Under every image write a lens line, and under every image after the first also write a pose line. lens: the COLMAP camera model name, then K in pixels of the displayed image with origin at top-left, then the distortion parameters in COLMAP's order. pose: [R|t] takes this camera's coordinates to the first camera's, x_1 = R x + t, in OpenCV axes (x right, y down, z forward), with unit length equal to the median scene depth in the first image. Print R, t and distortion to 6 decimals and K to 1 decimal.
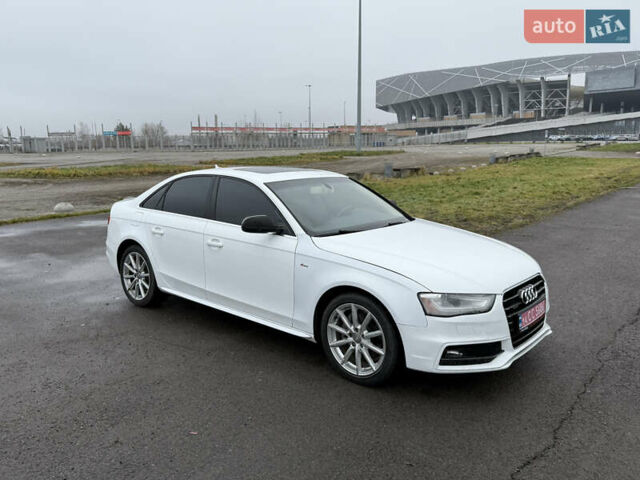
lens RADIAL K [[516.5, 0, 319.1], [0, 516.5, 255.6], [0, 0, 1]] dist [0.090000, -0.141743]
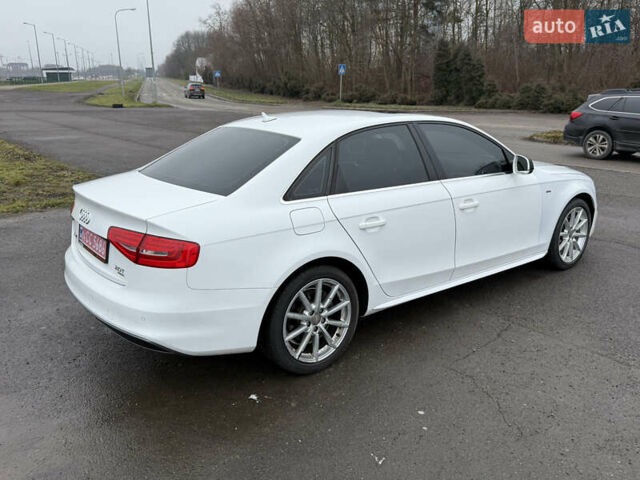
lens RADIAL K [[516.5, 0, 319.1], [0, 516.5, 255.6], [0, 0, 1]] dist [0.090000, -0.141743]
pose [[0.204963, -0.303378, 0.930565, -0.109680], [0.204322, 0.943066, 0.262450, -0.022266], [-0.957206, 0.136343, 0.255281, 0.110108]]
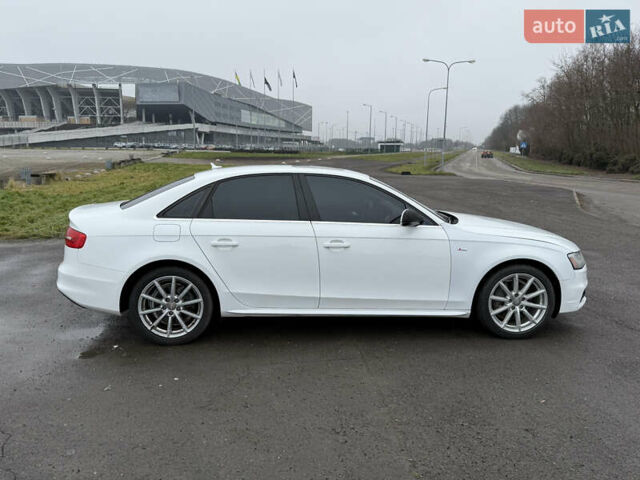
lens RADIAL K [[516.5, 0, 319.1], [0, 516.5, 255.6], [0, 0, 1]] dist [0.090000, -0.141743]
pose [[0.711569, -0.124020, 0.691584, -0.093062], [0.132387, 0.990334, 0.041381, -0.004961], [-0.690031, 0.062112, 0.721110, 0.037923]]
